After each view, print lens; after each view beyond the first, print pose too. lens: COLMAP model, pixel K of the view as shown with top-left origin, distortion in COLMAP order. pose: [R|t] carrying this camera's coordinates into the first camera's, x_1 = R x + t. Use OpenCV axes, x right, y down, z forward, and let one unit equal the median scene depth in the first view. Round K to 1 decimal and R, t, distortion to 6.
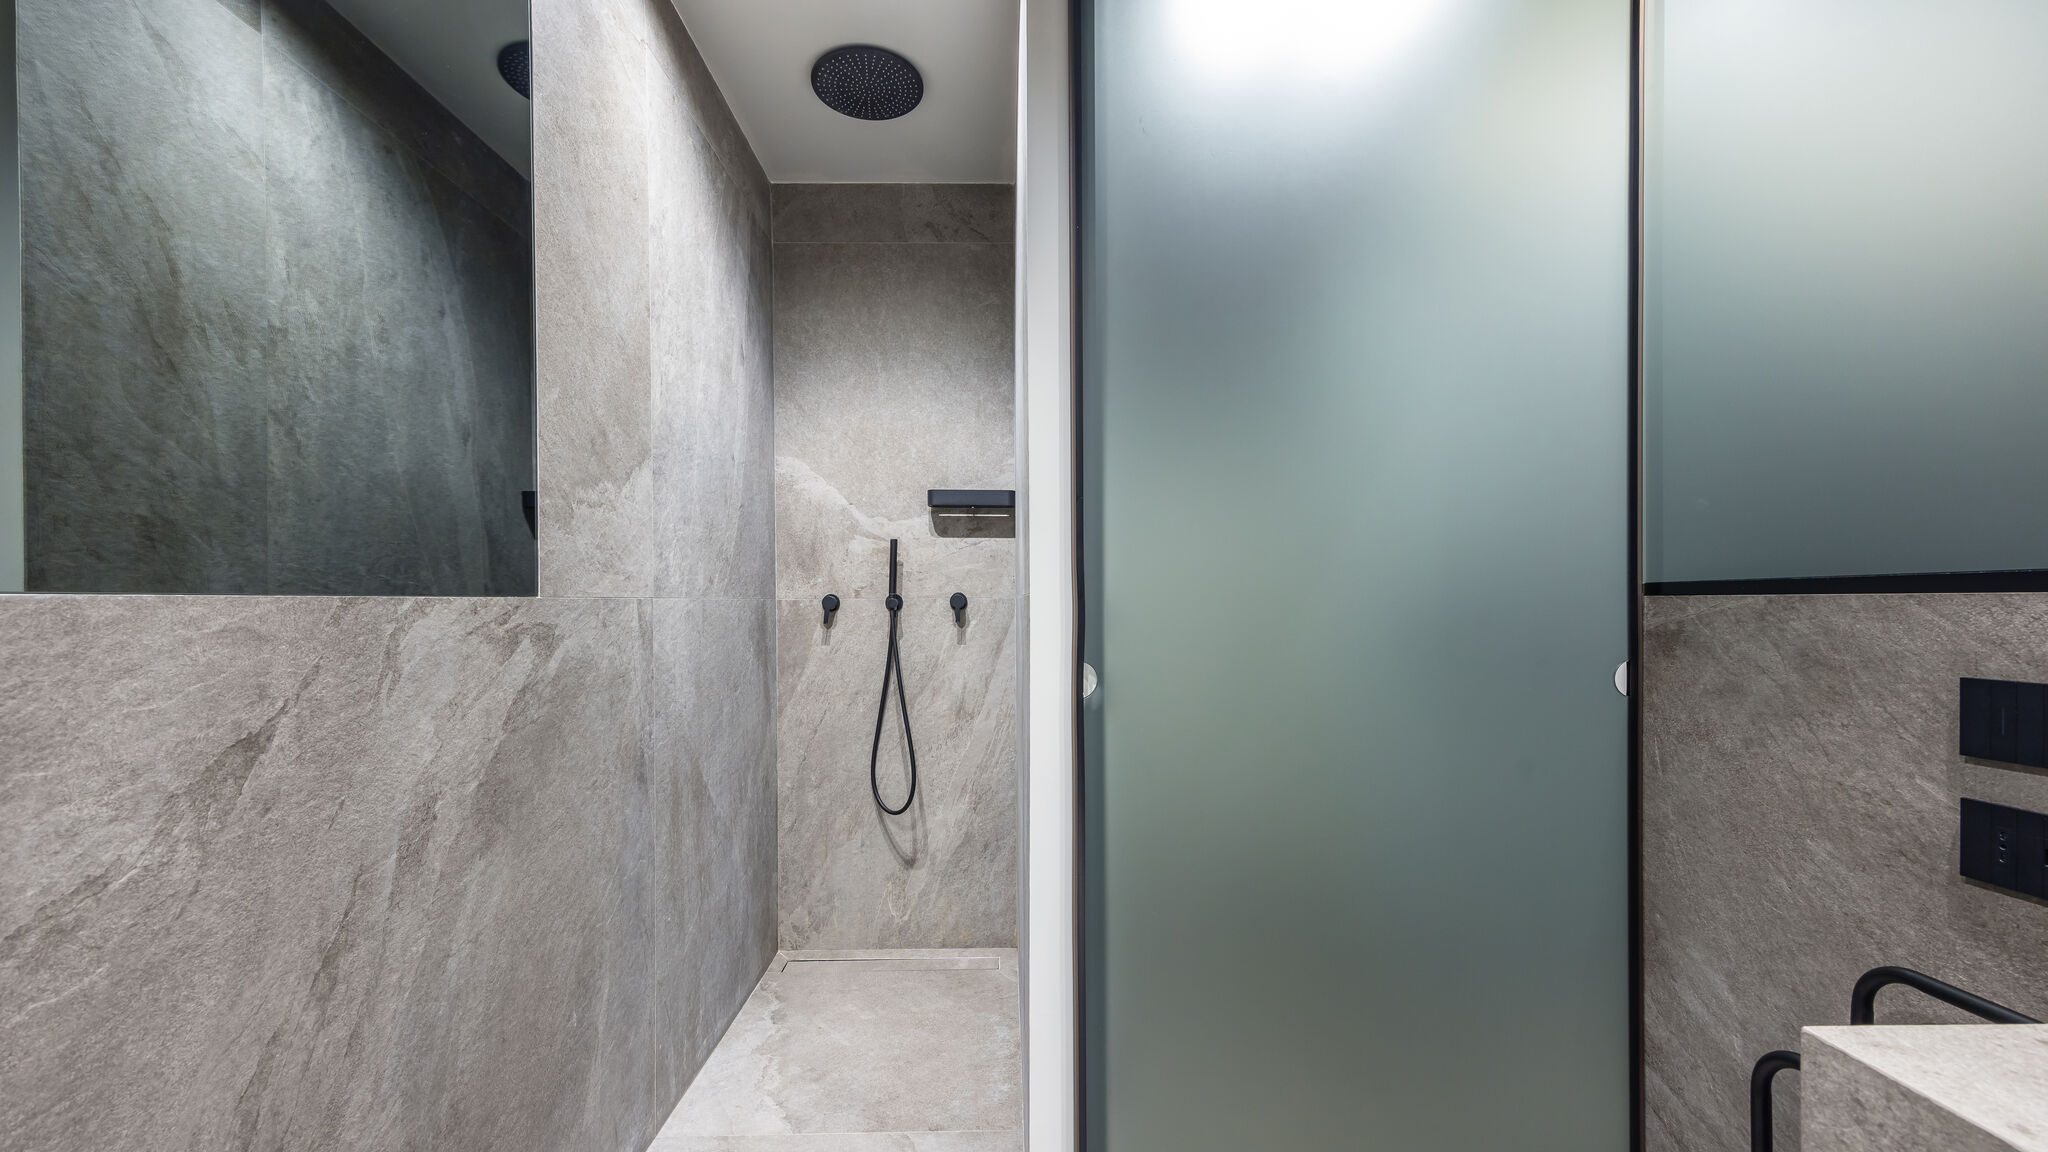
lens RADIAL K [[864.8, 0, 1014.3], [0, 864.8, 609.9], [0, 0, 1]] dist [-0.001981, 0.000693]
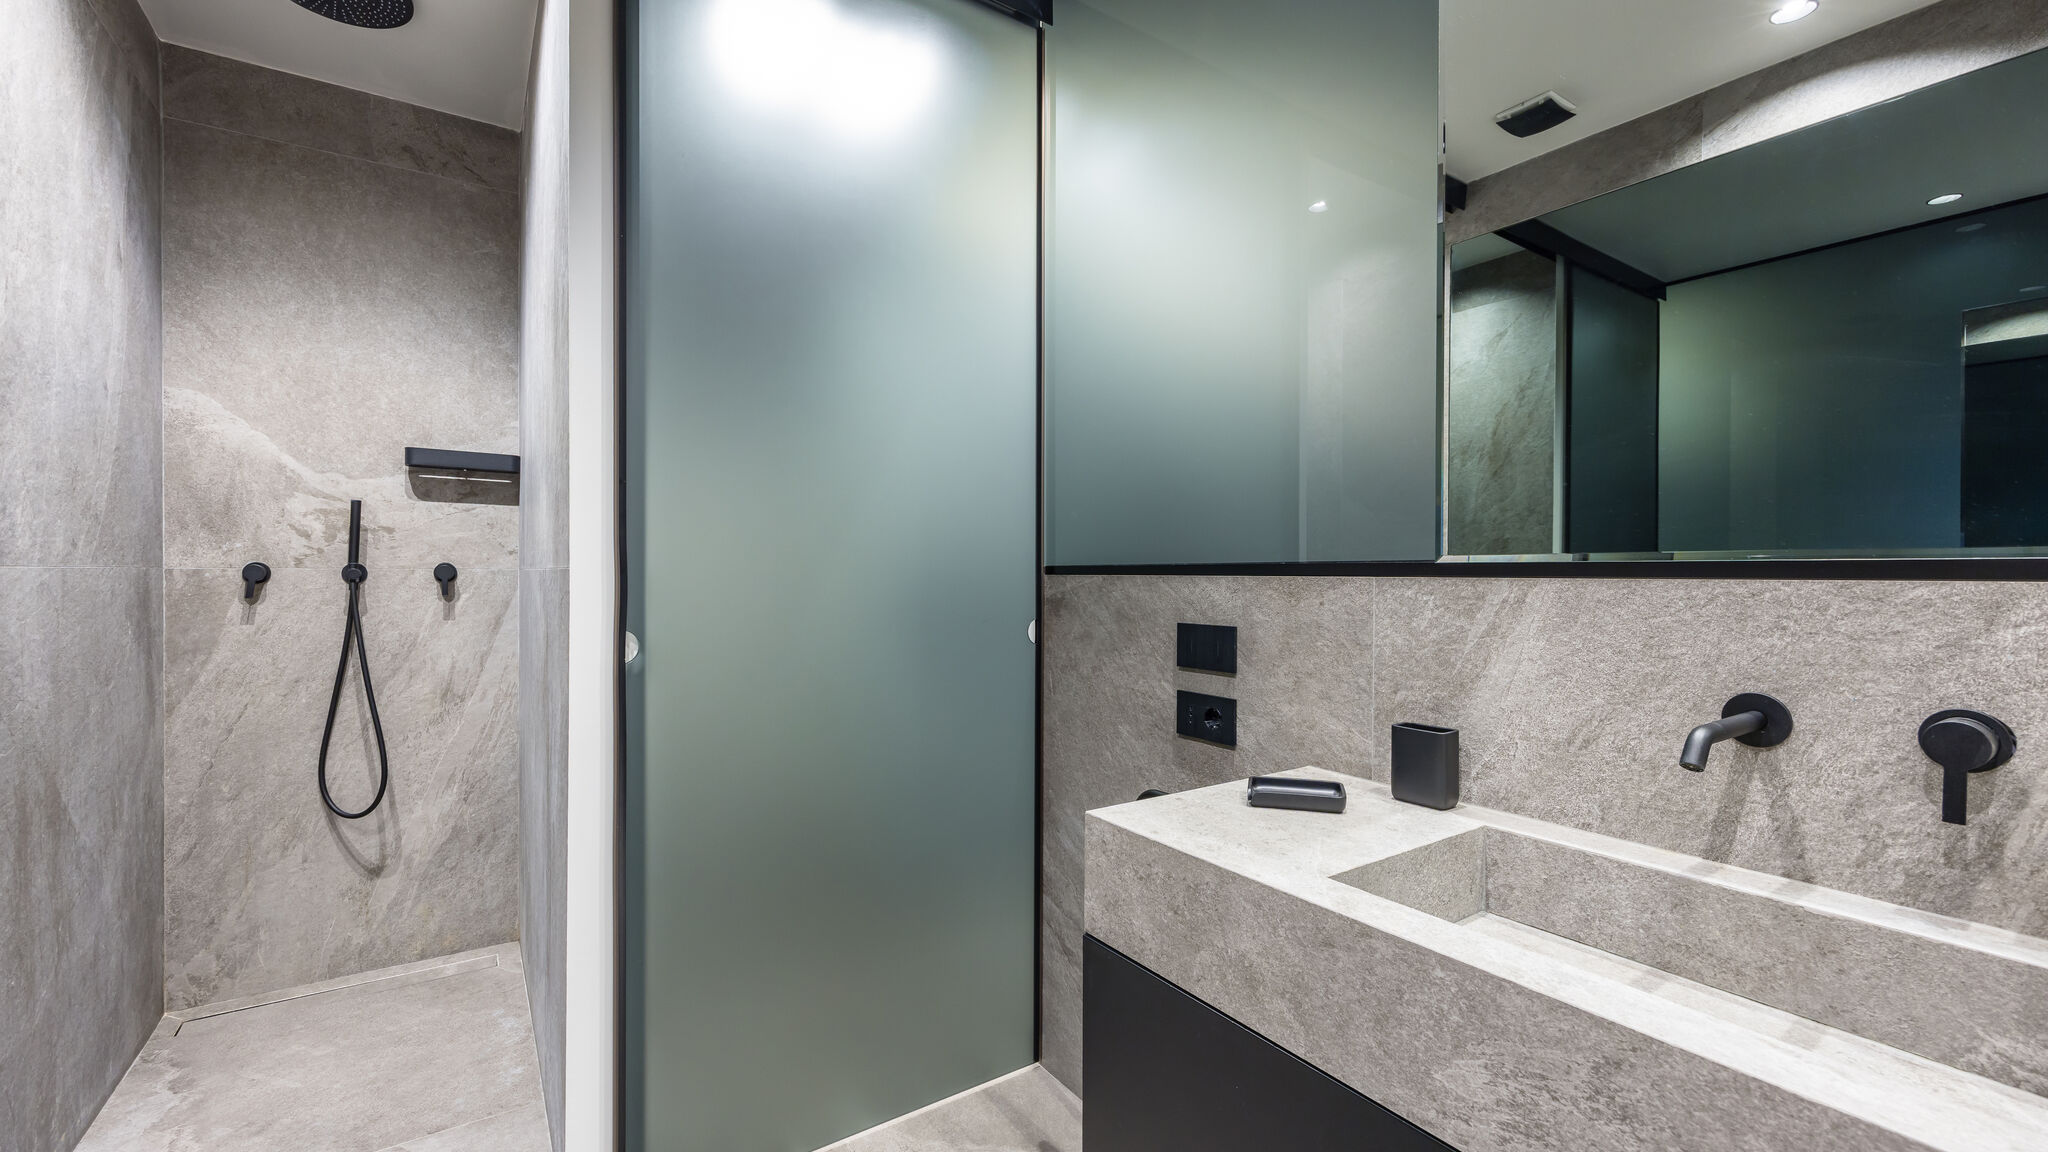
lens RADIAL K [[864.8, 0, 1021.6], [0, 864.8, 576.3], [0, 0, 1]] dist [-0.001981, 0.000693]
pose [[0.847110, 0.006848, 0.531373, -0.040627], [-0.003043, 0.999963, -0.008035, -0.000875], [-0.531408, 0.005190, 0.847100, -0.107333]]
